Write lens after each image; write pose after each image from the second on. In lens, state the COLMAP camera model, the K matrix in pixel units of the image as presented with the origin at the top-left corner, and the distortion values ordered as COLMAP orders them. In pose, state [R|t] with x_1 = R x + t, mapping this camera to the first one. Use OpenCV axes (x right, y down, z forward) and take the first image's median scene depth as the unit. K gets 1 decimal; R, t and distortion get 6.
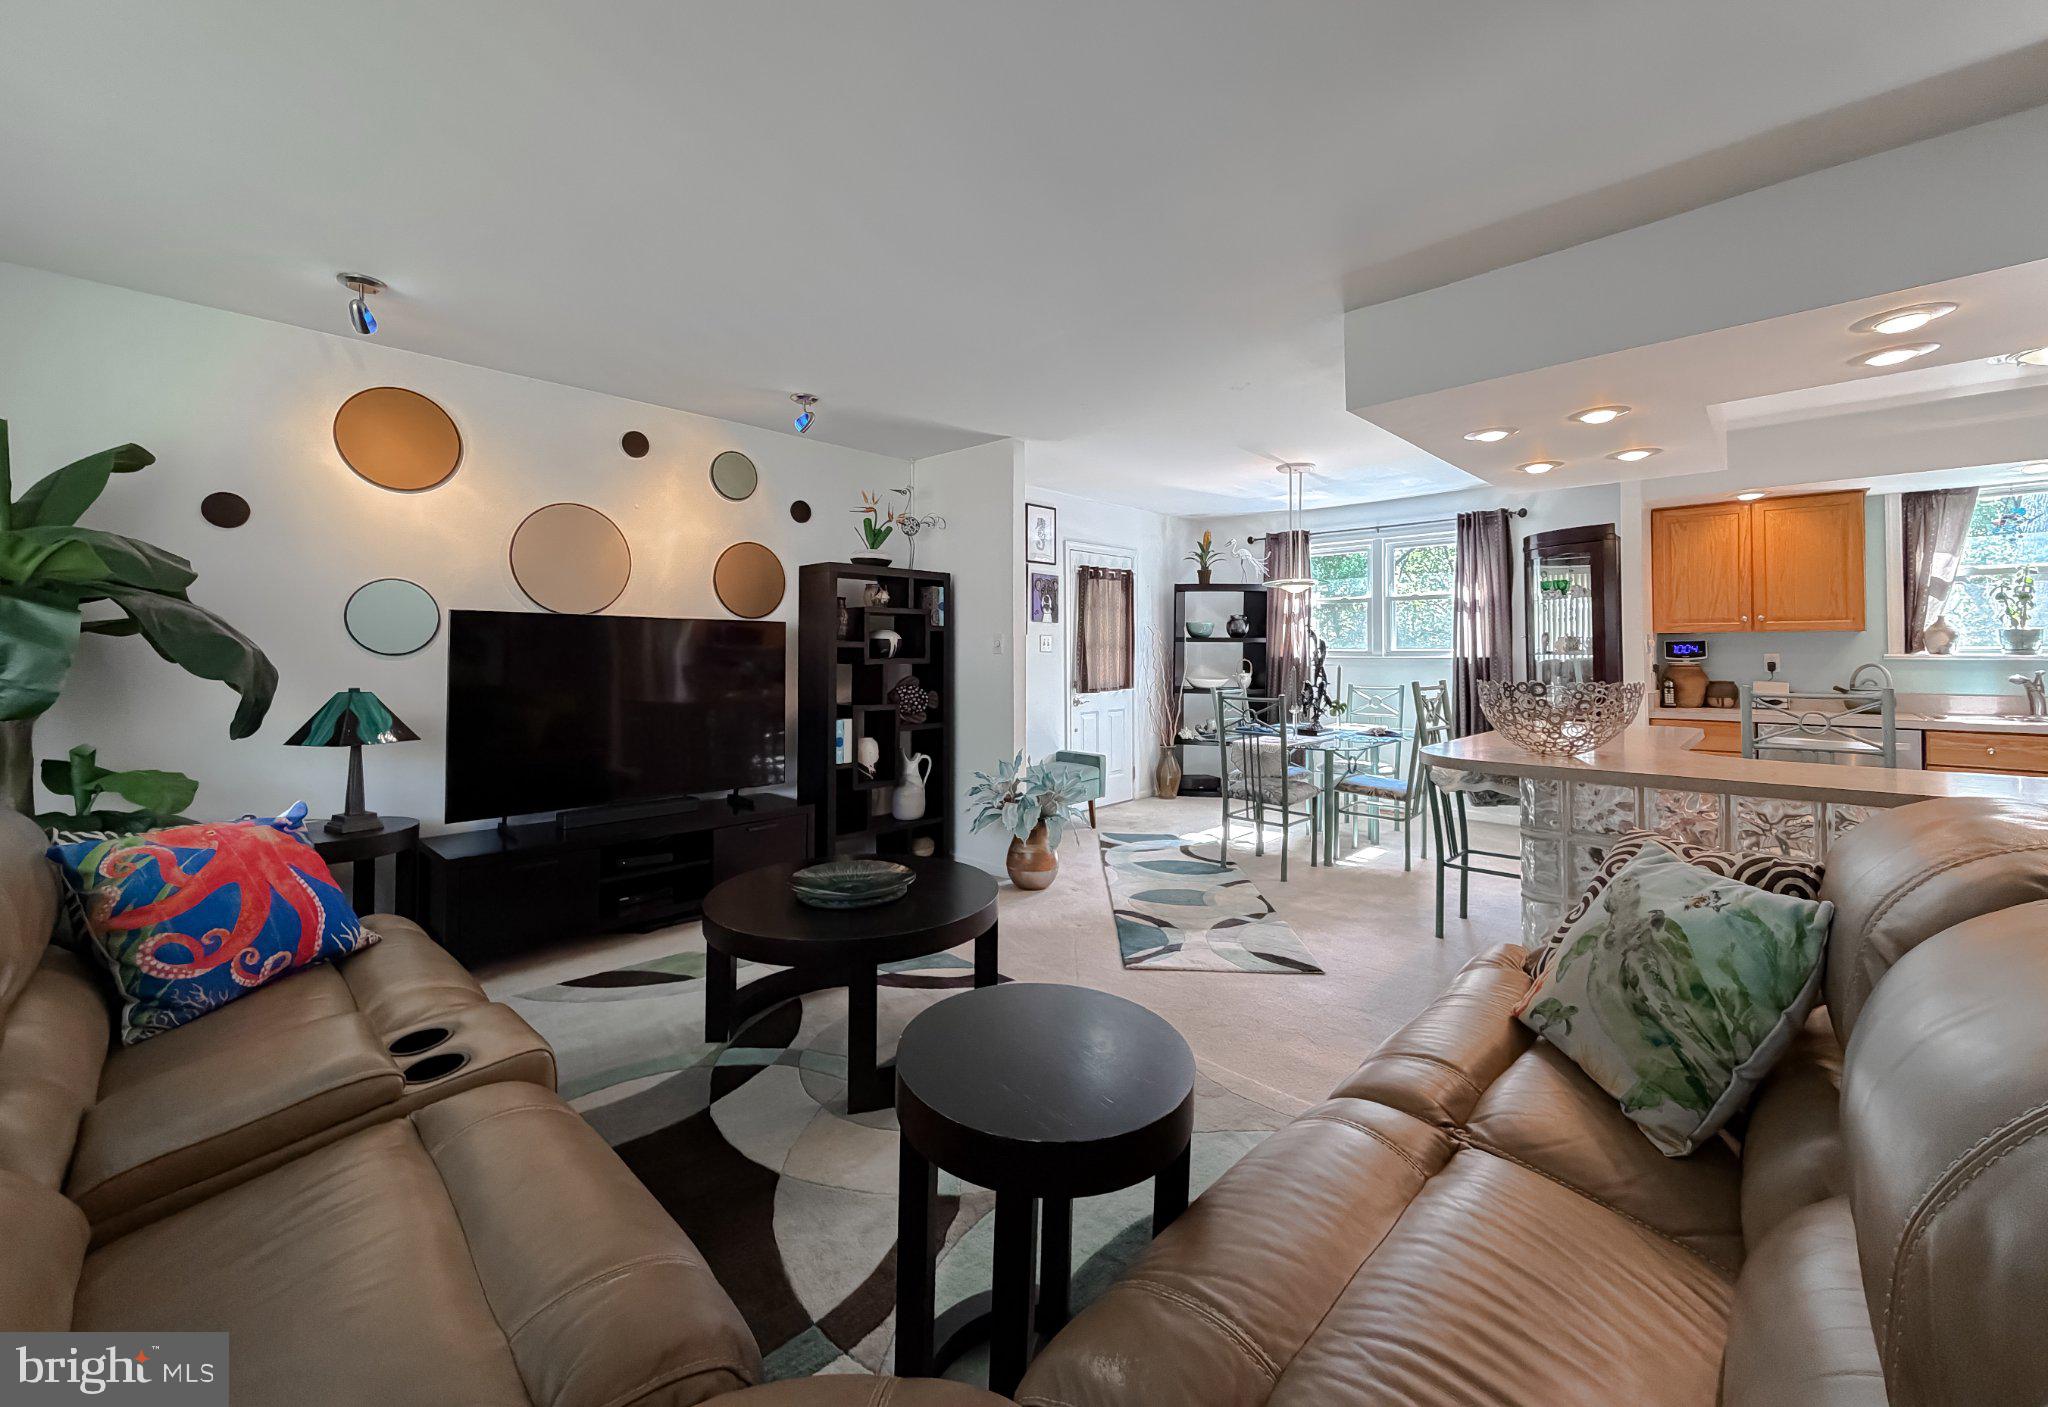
lens RADIAL K [[820.9, 0, 1023.2], [0, 820.9, 638.0], [0, 0, 1]] dist [0.002516, -0.000584]
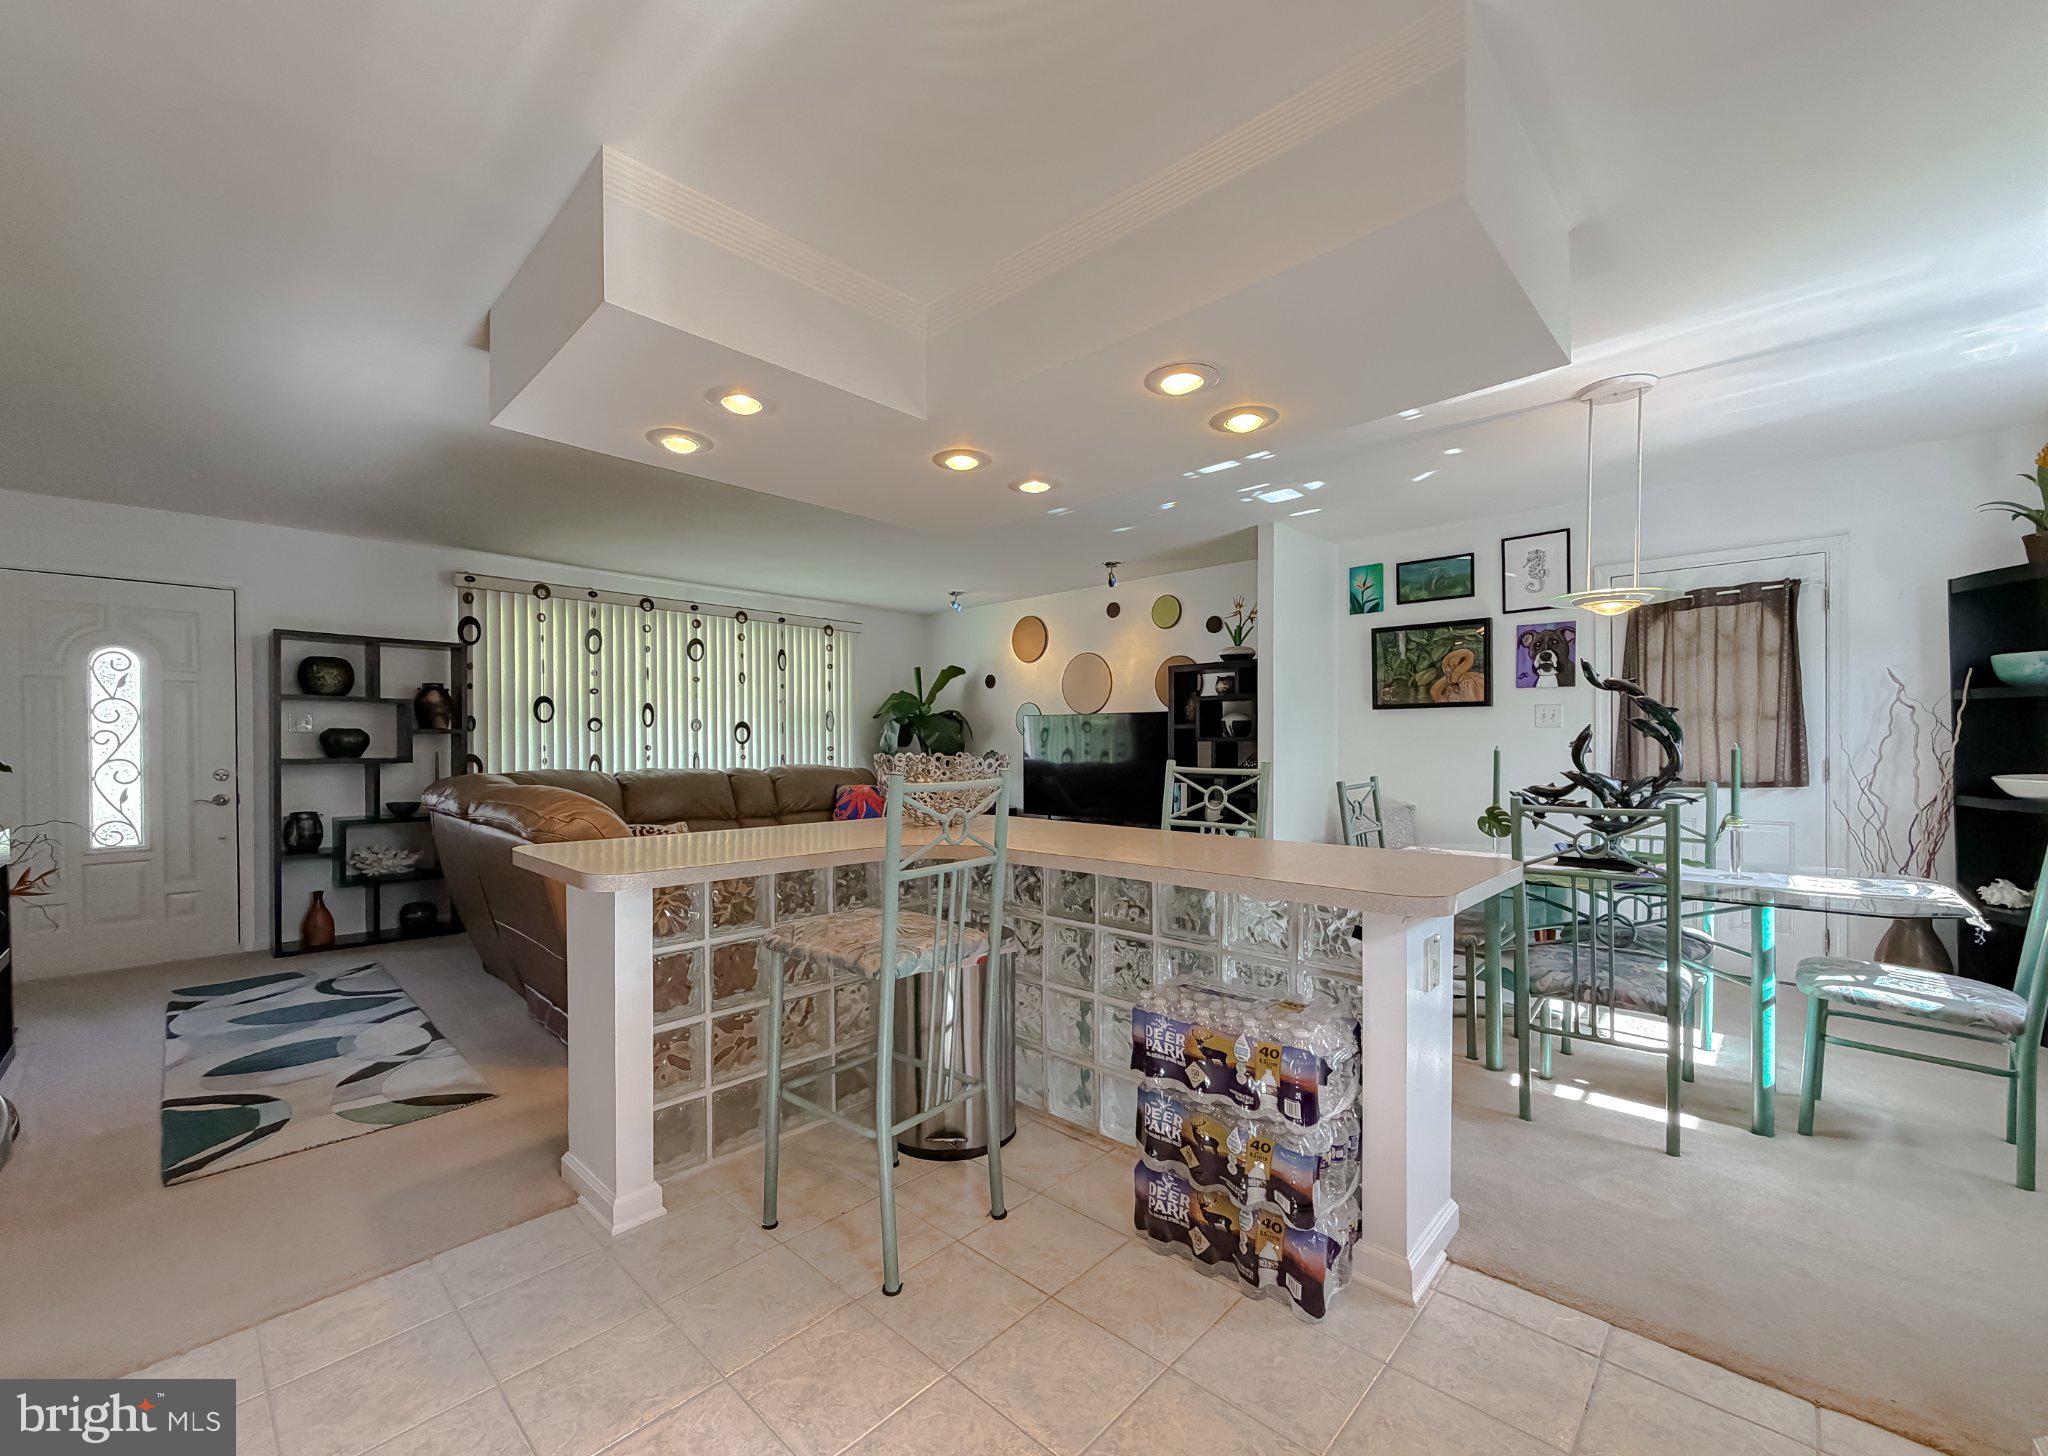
lens RADIAL K [[830.5, 0, 1000.6], [0, 830.5, 745.5], [0, 0, 1]] dist [-0.000141, 0.000778]
pose [[-0.023105, 0.002696, -0.999729, 0.991194], [0.024026, 0.999709, 0.002141, 0.024566], [0.999444, -0.023970, -0.023163, 0.650299]]
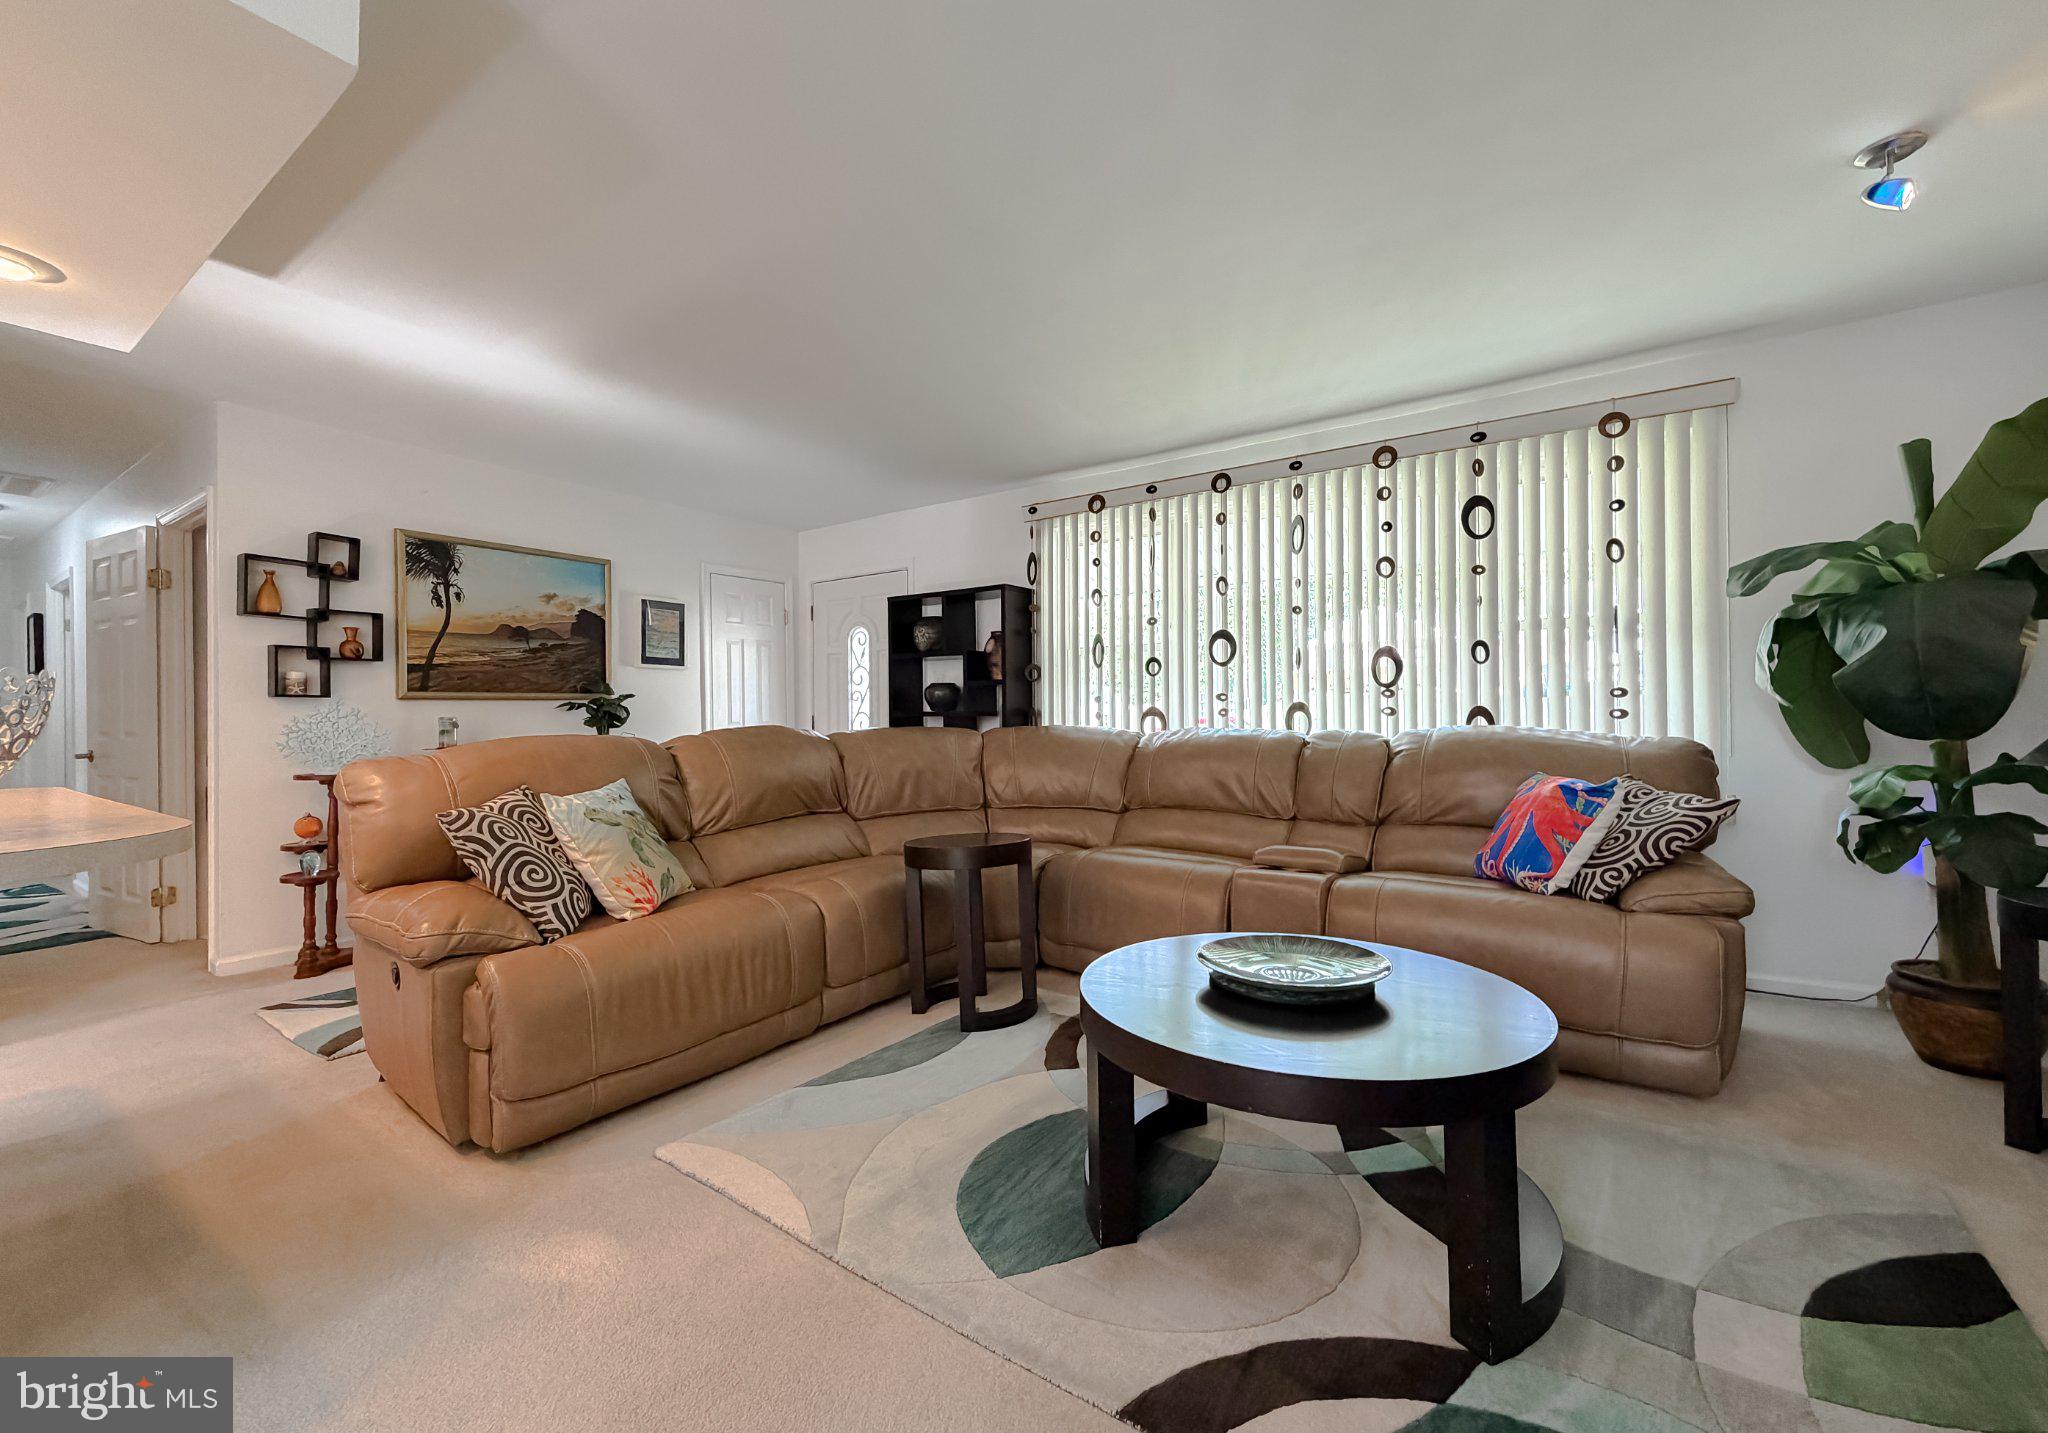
lens RADIAL K [[828.8, 0, 1020.8], [0, 828.8, 715.4], [0, 0, 1]] dist [0.003075, -0.000125]
pose [[-0.987829, 0.007911, -0.155342, 0.061387], [0.011872, 0.999627, -0.024587, 0.055454], [0.155090, -0.026132, -0.987555, 0.887272]]
